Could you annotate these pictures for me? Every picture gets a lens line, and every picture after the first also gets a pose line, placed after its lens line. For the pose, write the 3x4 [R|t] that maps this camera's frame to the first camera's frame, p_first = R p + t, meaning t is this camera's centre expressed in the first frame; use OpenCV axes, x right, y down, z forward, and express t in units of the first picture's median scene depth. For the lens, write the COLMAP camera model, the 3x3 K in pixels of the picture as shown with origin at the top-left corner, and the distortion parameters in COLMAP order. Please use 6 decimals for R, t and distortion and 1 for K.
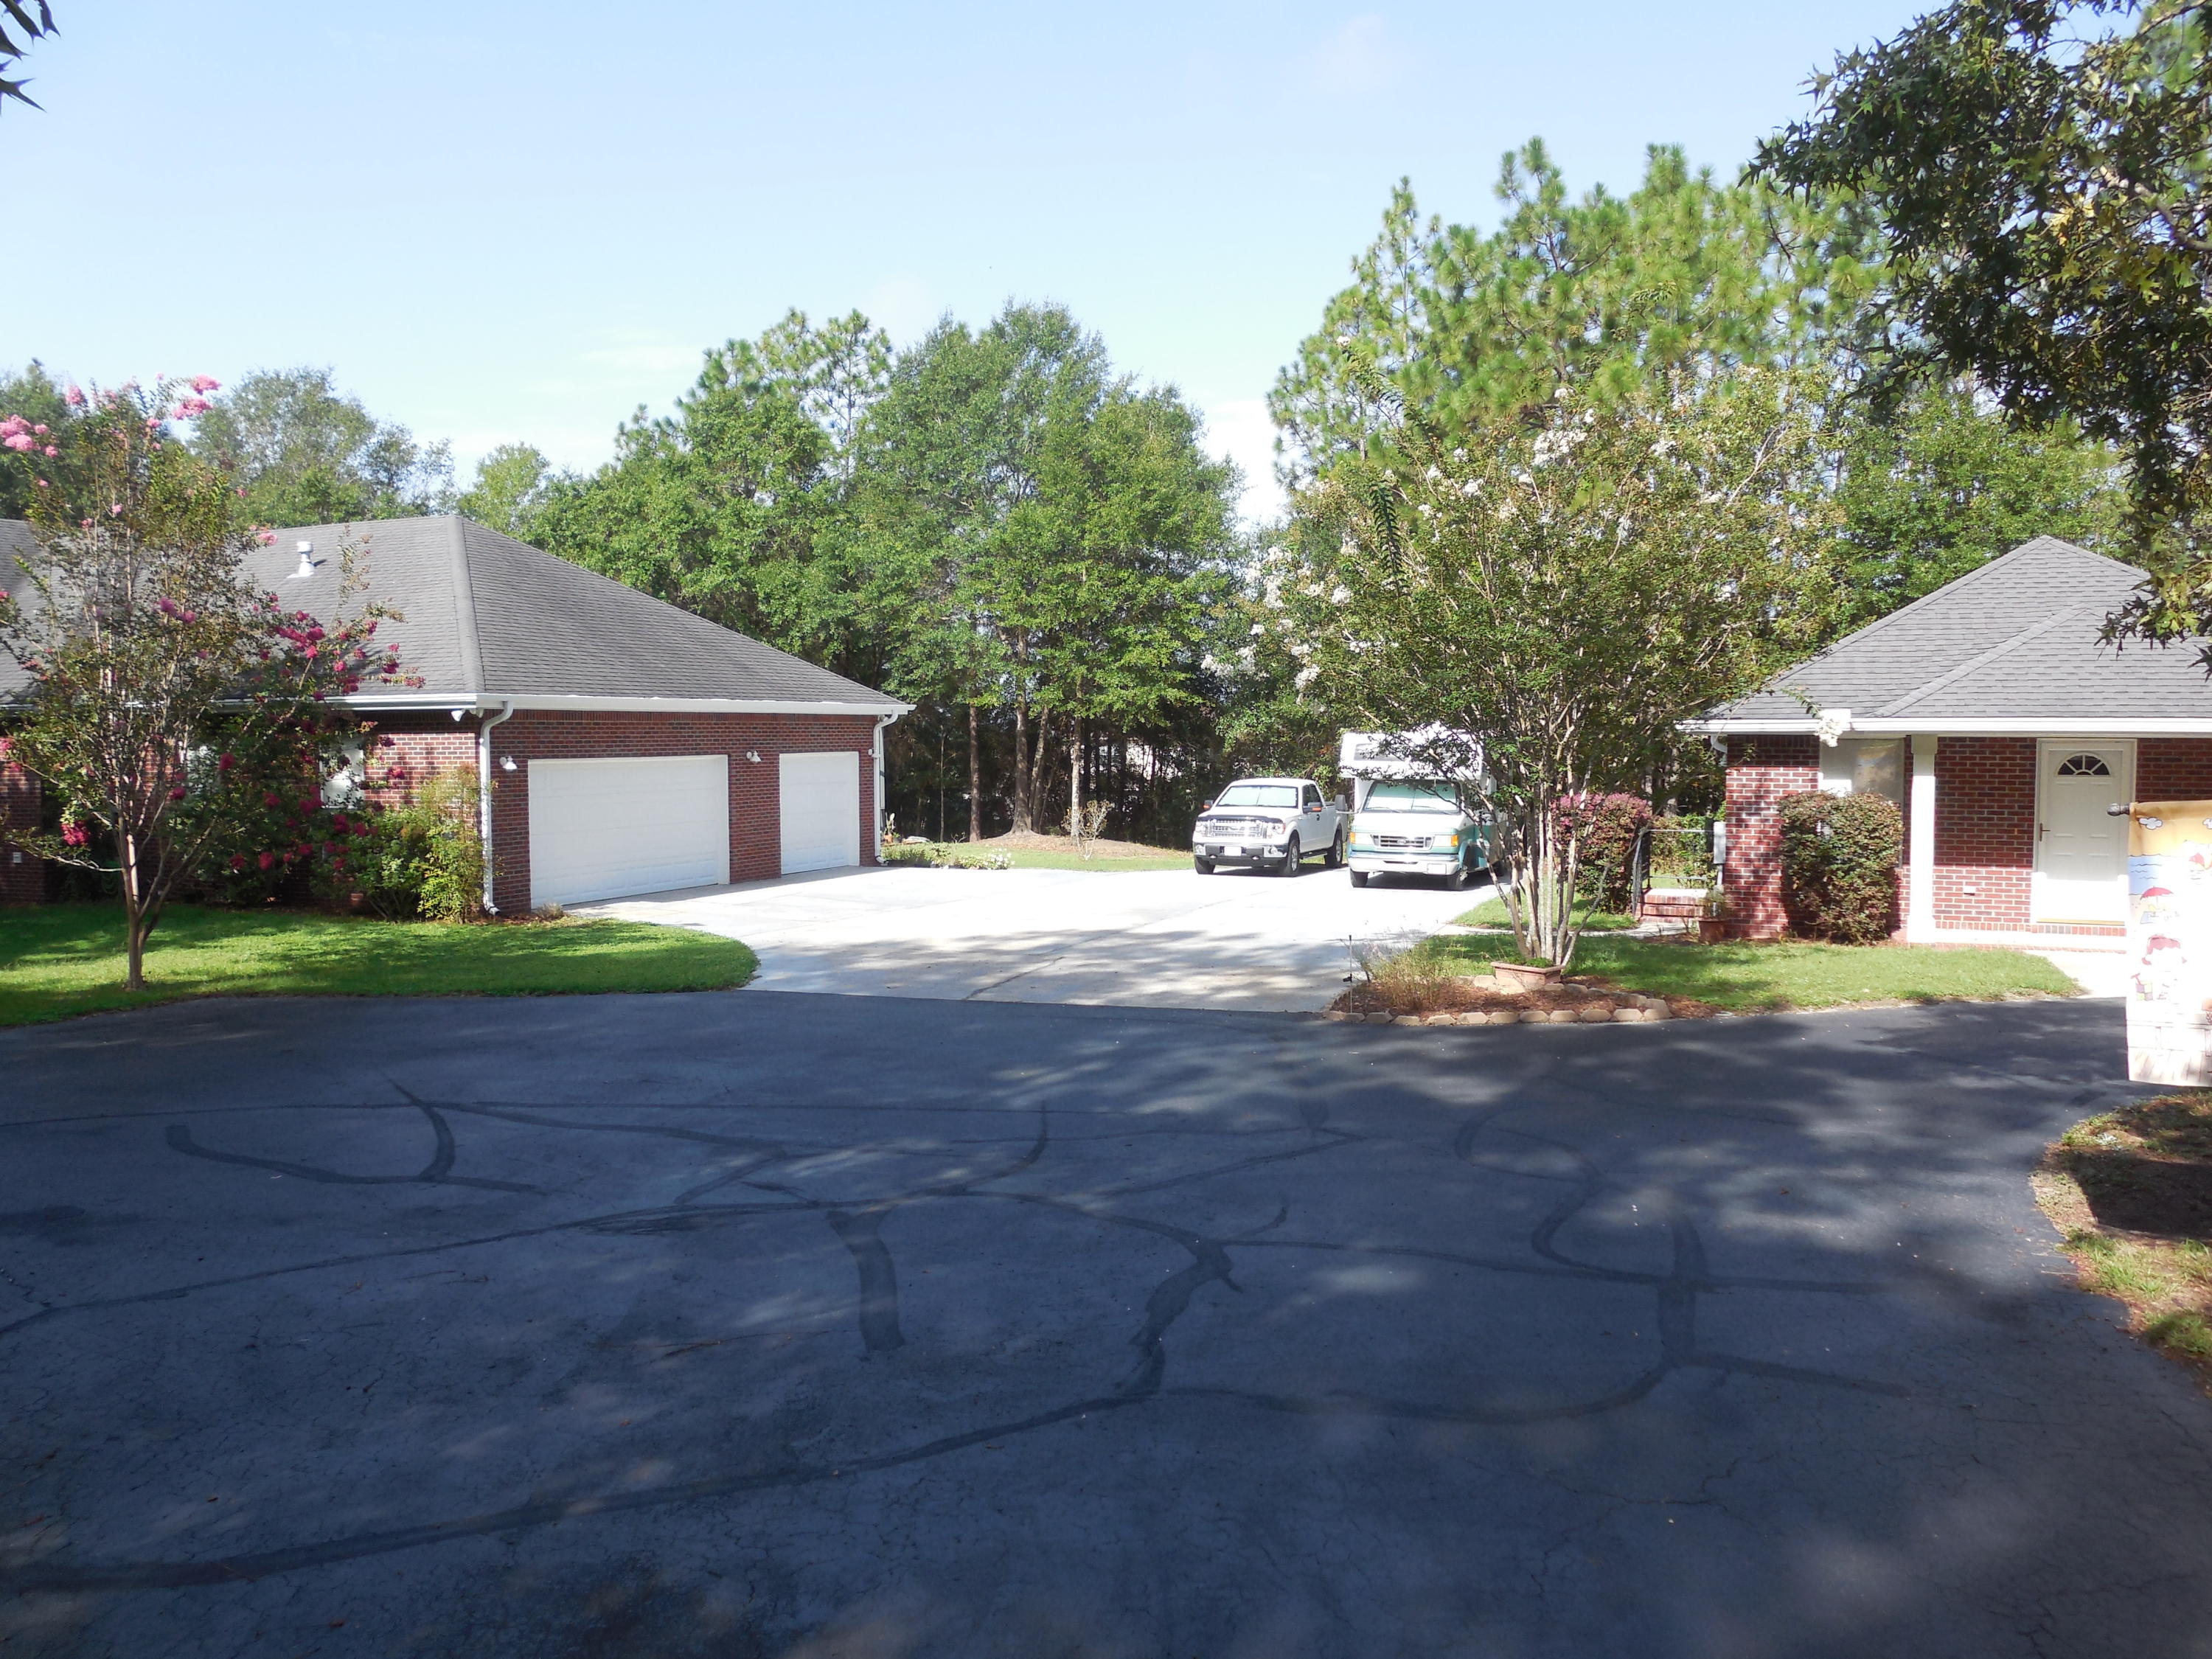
lens RADIAL K [[1677.8, 0, 1103.8], [0, 1677.8, 817.7], [0, 0, 1]] dist [-0.075478, 0.042746]
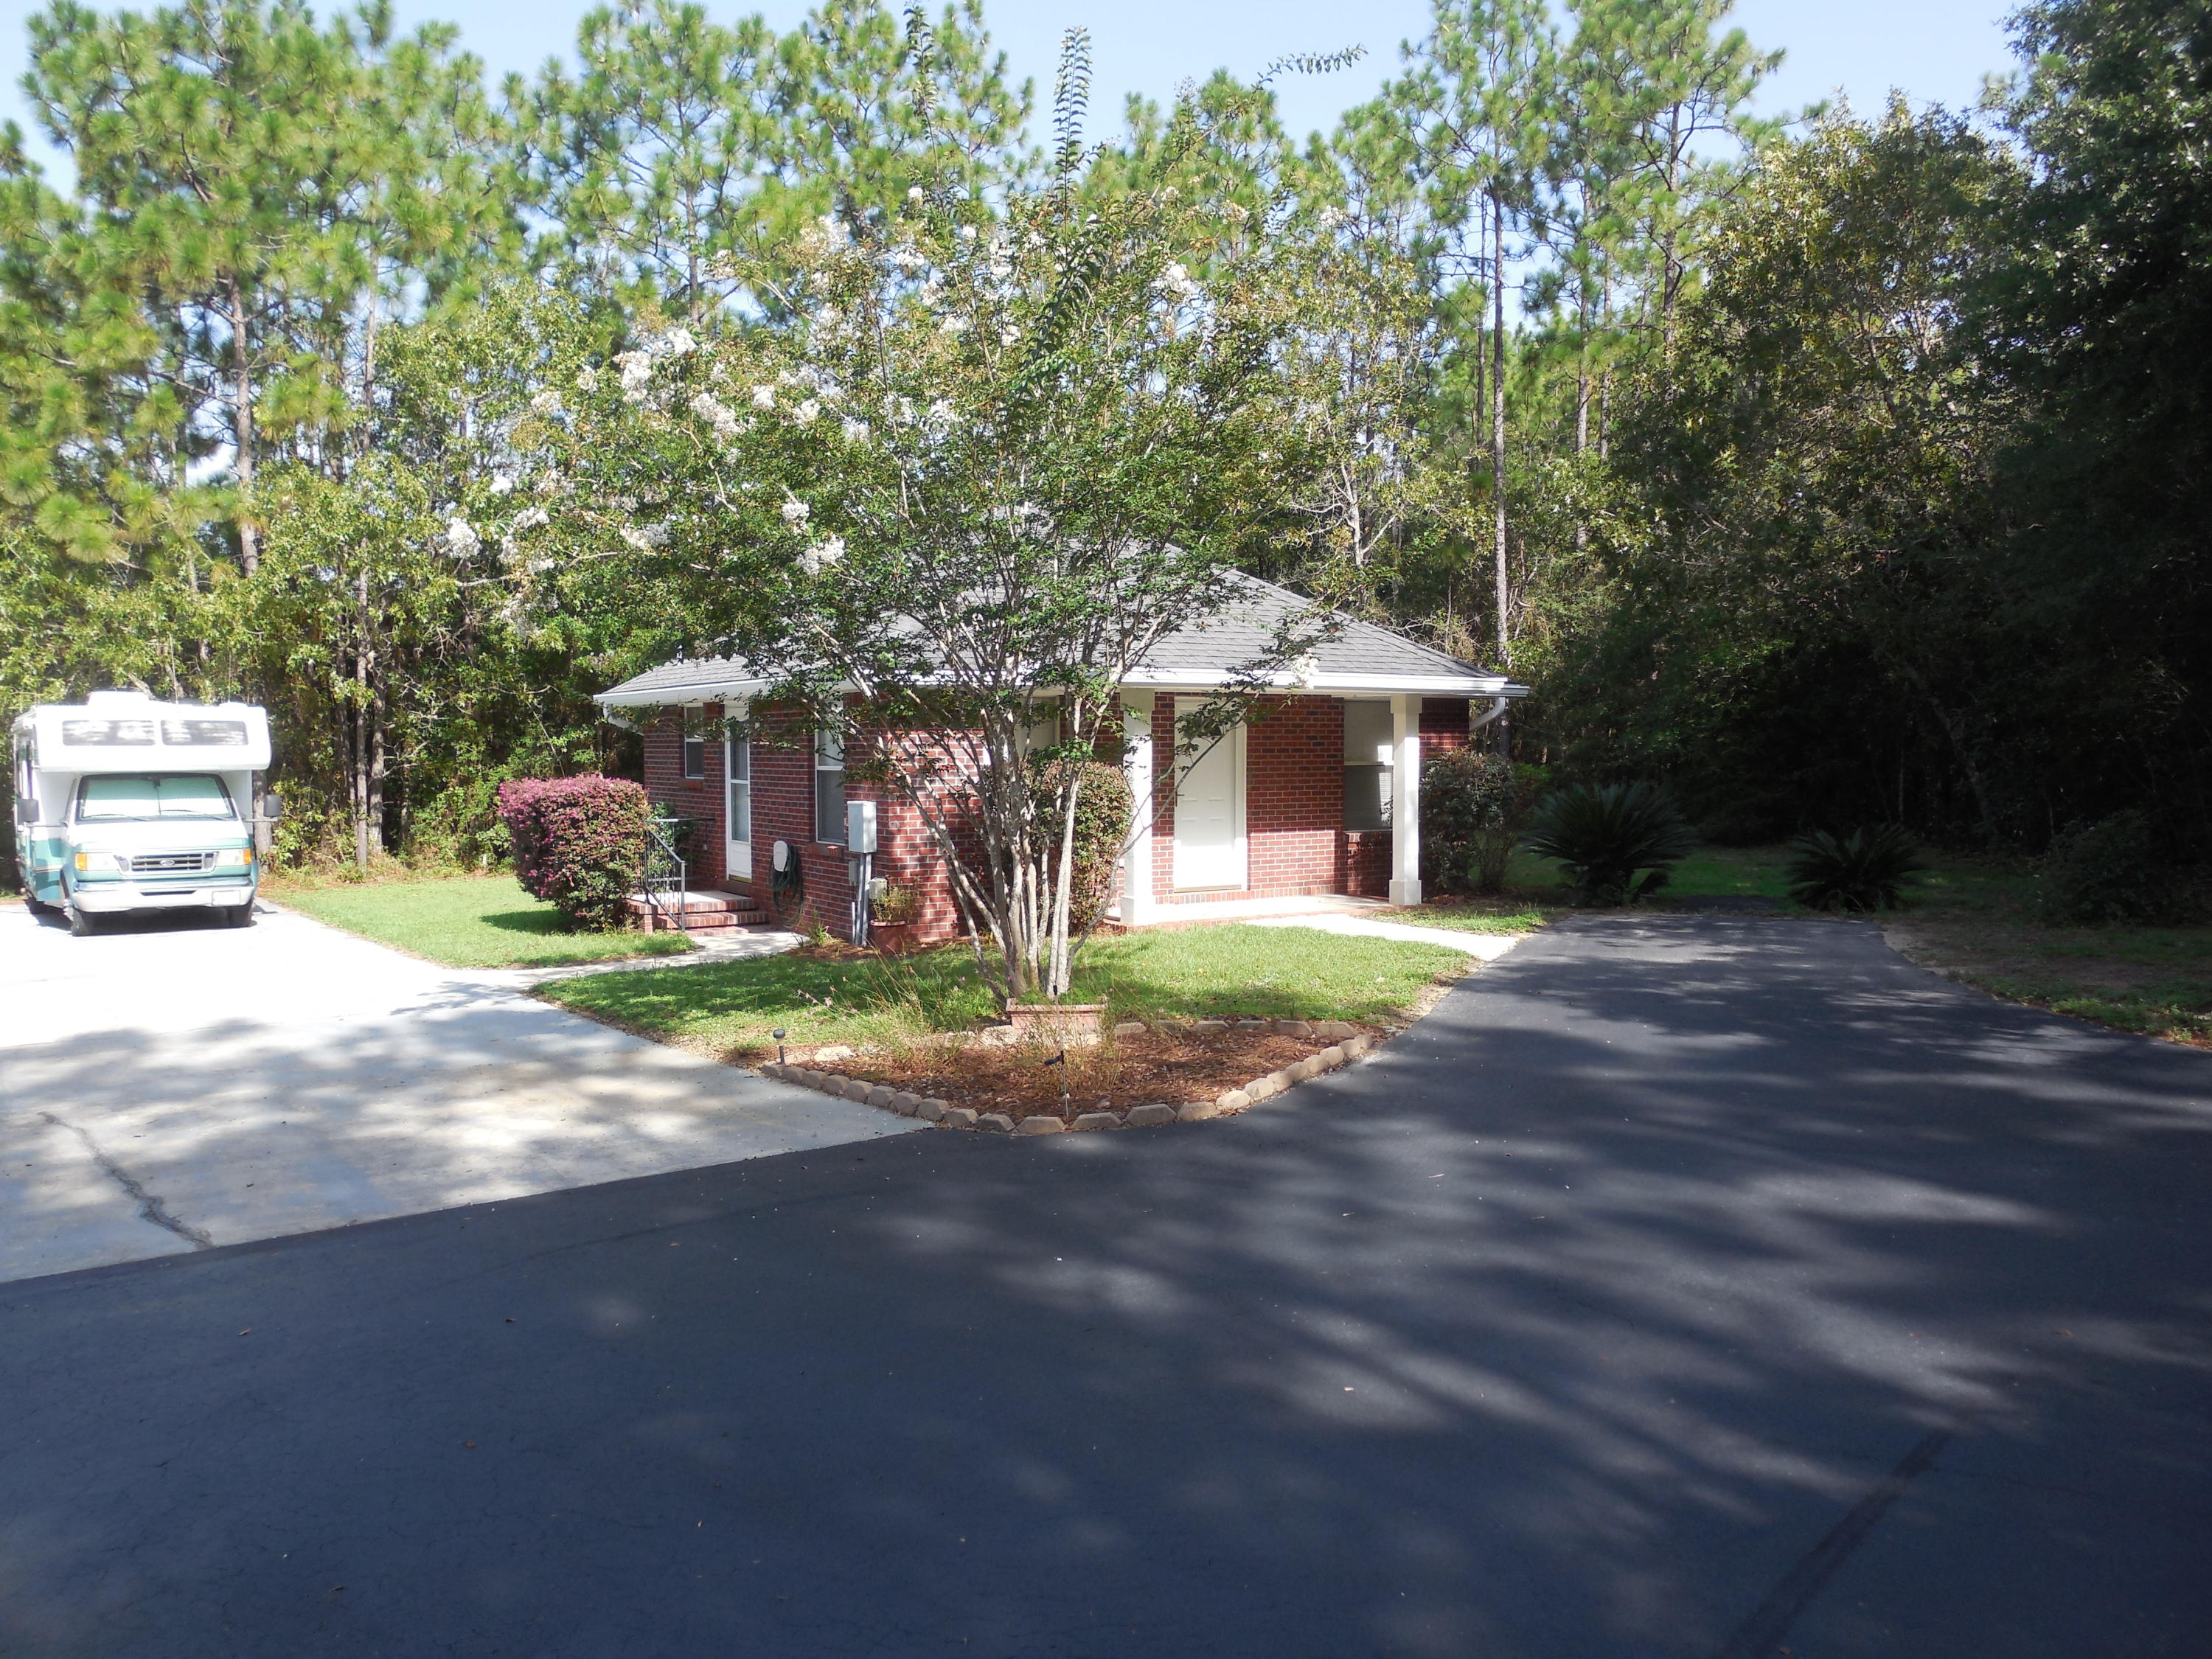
lens RADIAL K [[1677.8, 0, 1084.0], [0, 1677.8, 791.8], [0, 0, 1]] dist [-0.075478, 0.042746]
pose [[0.577503, -0.031284, 0.815789, -0.244274], [0.045538, 0.998944, 0.006072, -0.002268], [-0.815117, 0.033643, 0.578318, 0.493091]]
